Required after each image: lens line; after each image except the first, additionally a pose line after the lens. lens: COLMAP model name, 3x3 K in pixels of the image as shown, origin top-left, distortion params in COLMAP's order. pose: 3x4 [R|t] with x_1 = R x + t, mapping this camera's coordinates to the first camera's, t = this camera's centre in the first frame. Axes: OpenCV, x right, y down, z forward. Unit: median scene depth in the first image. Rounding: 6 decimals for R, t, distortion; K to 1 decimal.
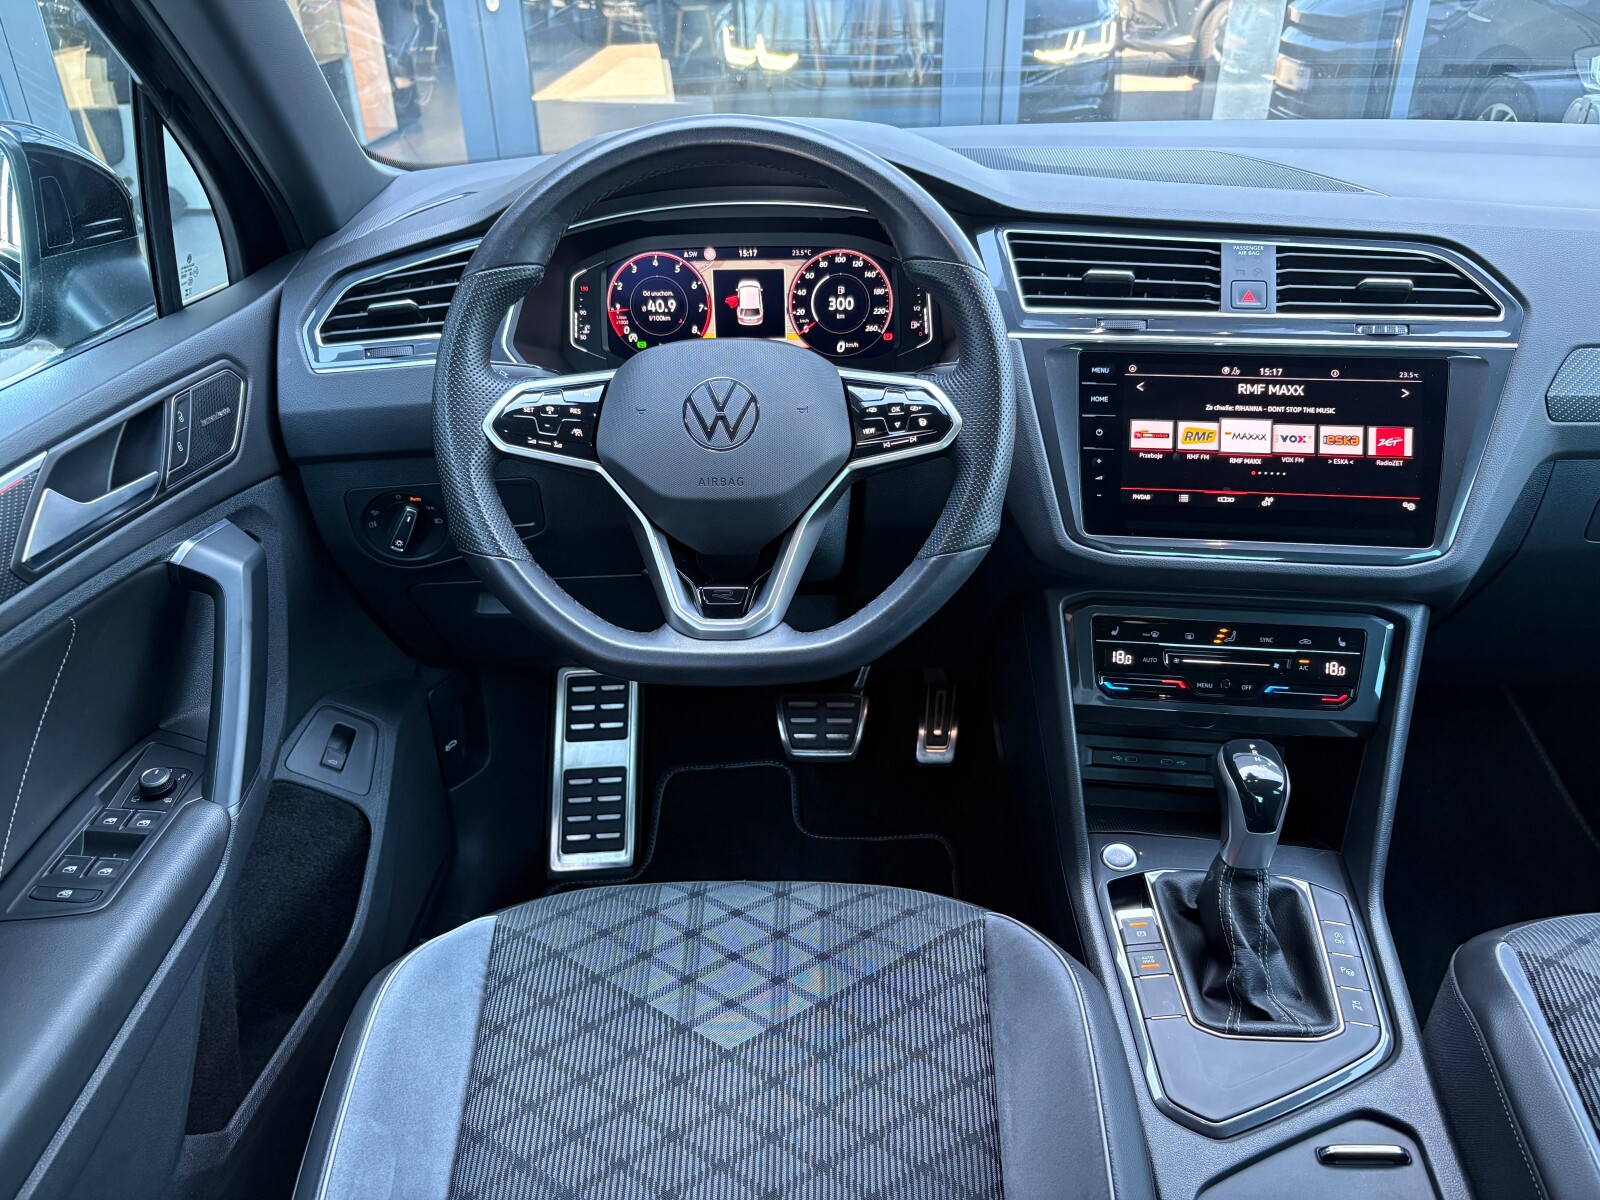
lens RADIAL K [[1227.5, 0, 795.8], [0, 1227.5, 601.2], [0, 0, 1]] dist [0.027592, -0.030733]
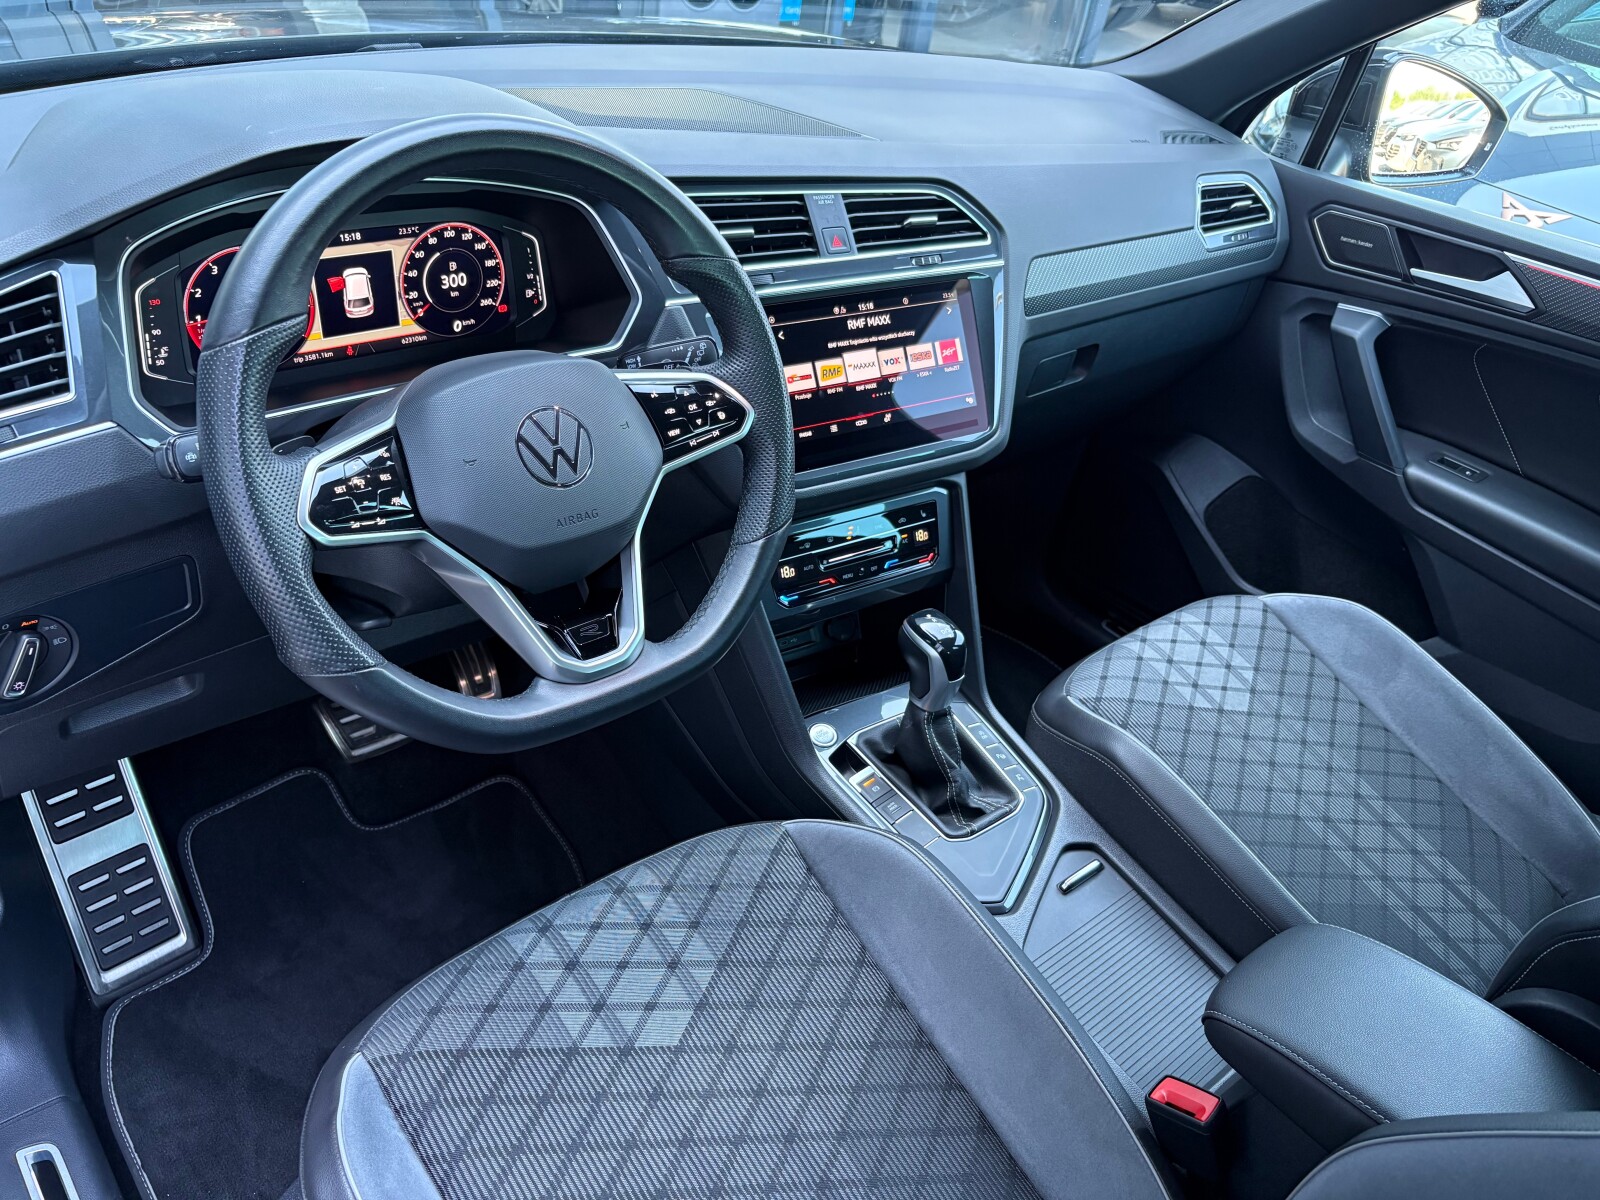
lens RADIAL K [[1224.9, 0, 797.7], [0, 1224.9, 613.6], [0, 0, 1]] dist [0.032462, -0.046222]
pose [[0.730042, -0.291640, 0.618049, -0.469170], [0.200432, 0.955972, 0.214346, -0.169401], [-0.653350, -0.032605, 0.756354, 0.146278]]
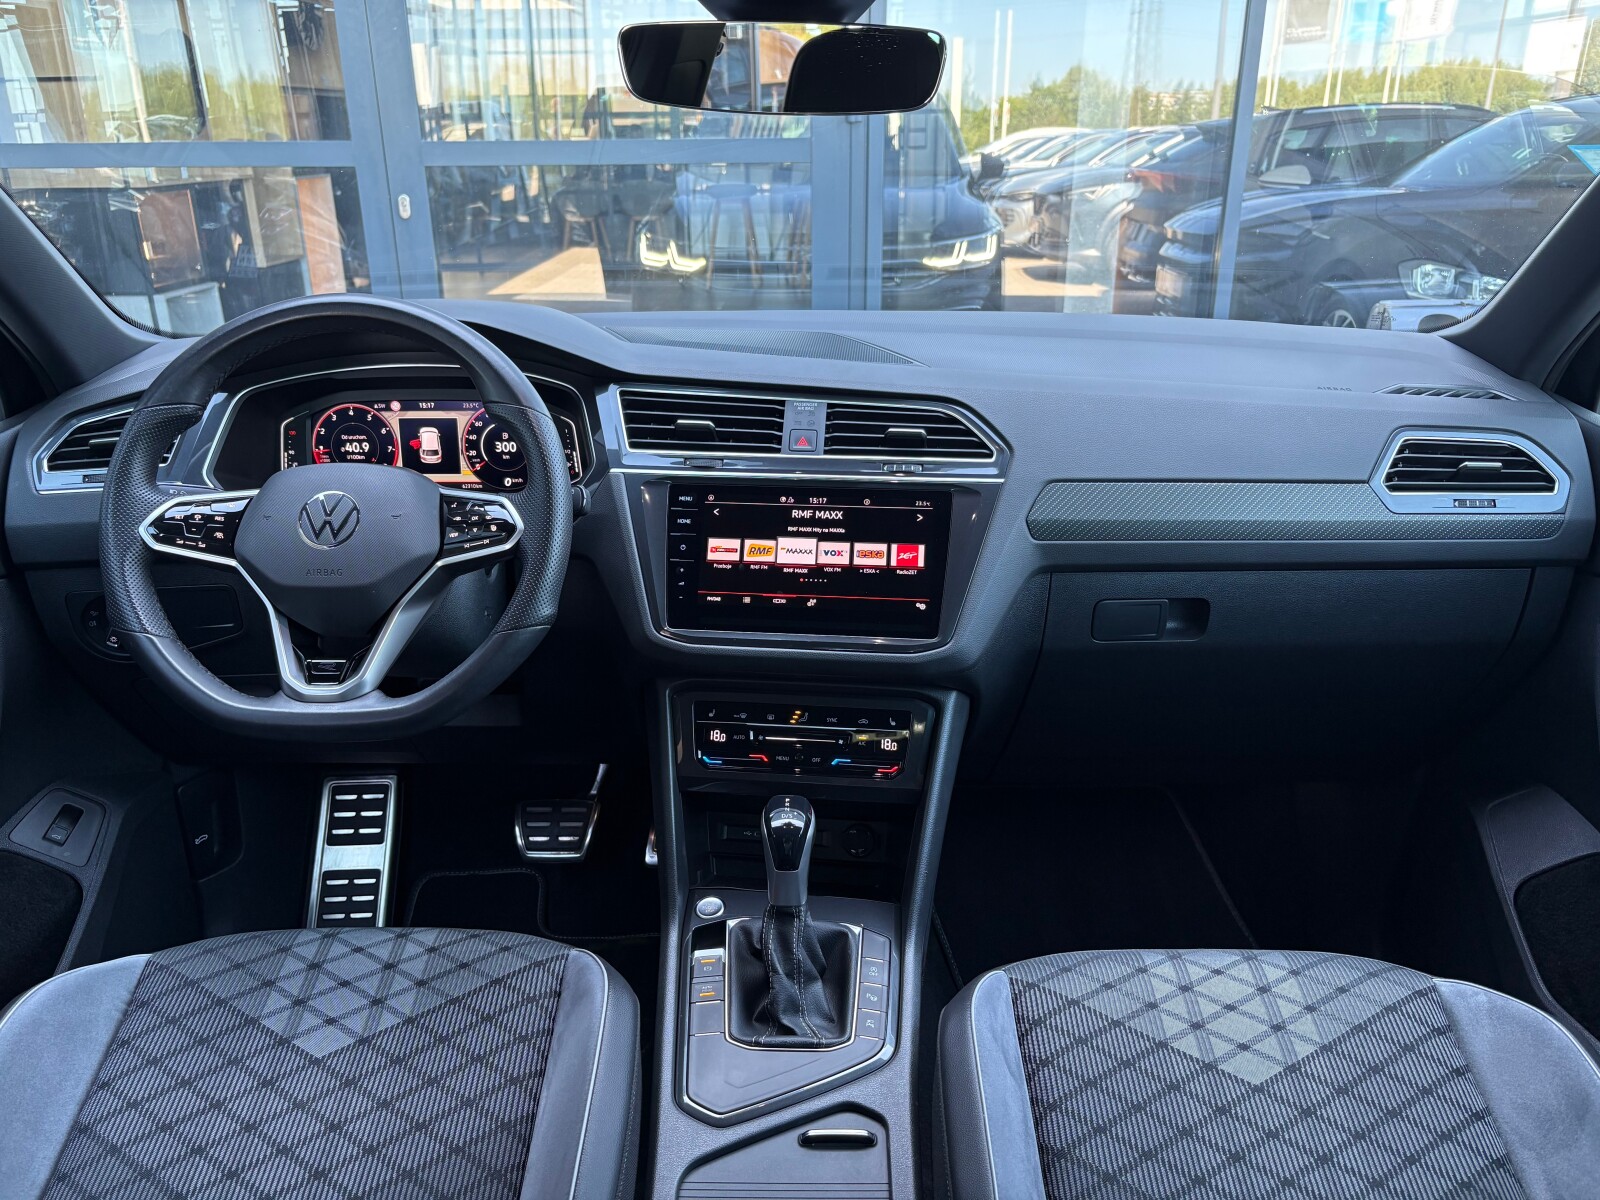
lens RADIAL K [[1227.5, 0, 795.8], [0, 1227.5, 601.2], [0, 0, 1]] dist [0.027592, -0.030733]
pose [[0.999692, 0.008132, 0.023429, 0.333881], [-0.004596, 0.989095, -0.147210, 0.096822], [-0.024370, 0.147057, 0.988828, -0.209064]]
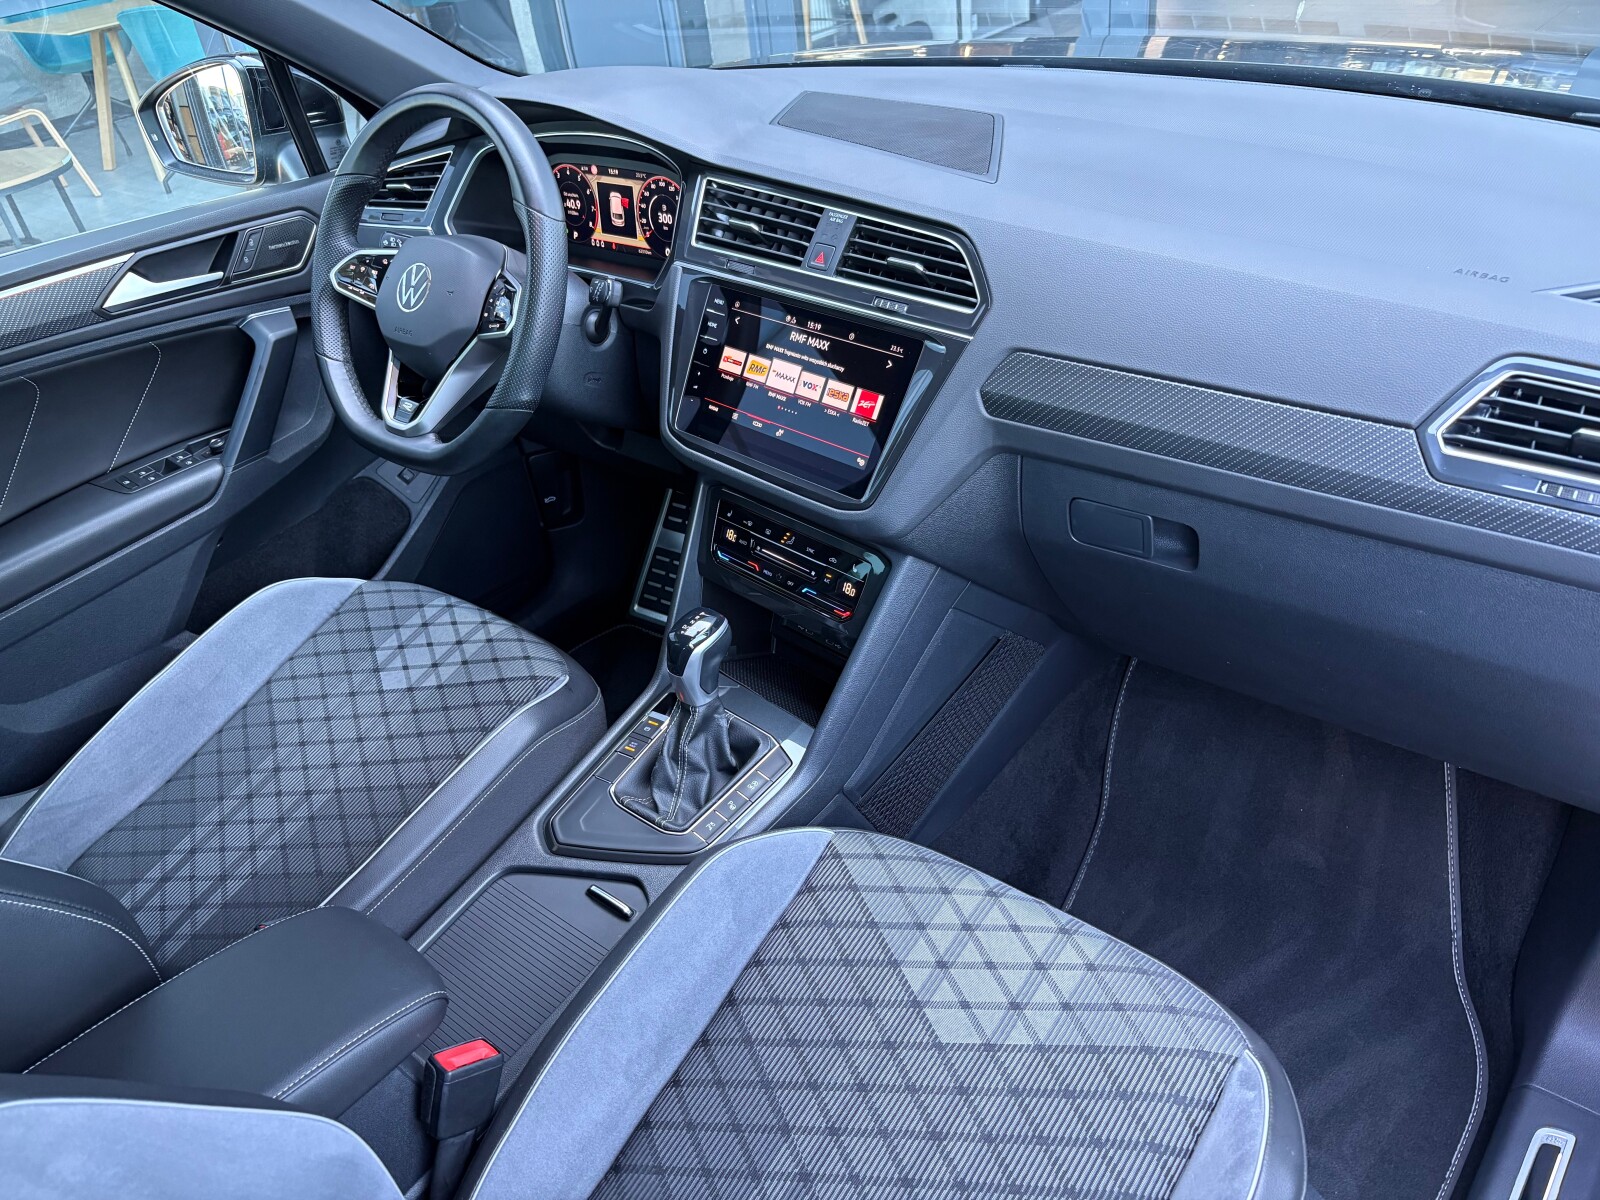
lens RADIAL K [[1199.2, 0, 782.8], [0, 1199.2, 592.3], [0, 0, 1]] dist [0.031123, -0.006989]
pose [[0.777396, 0.292602, -0.556812, 1.072732], [-0.217235, 0.955642, 0.198892, -0.163835], [0.590309, -0.033658, 0.806476, 0.046518]]
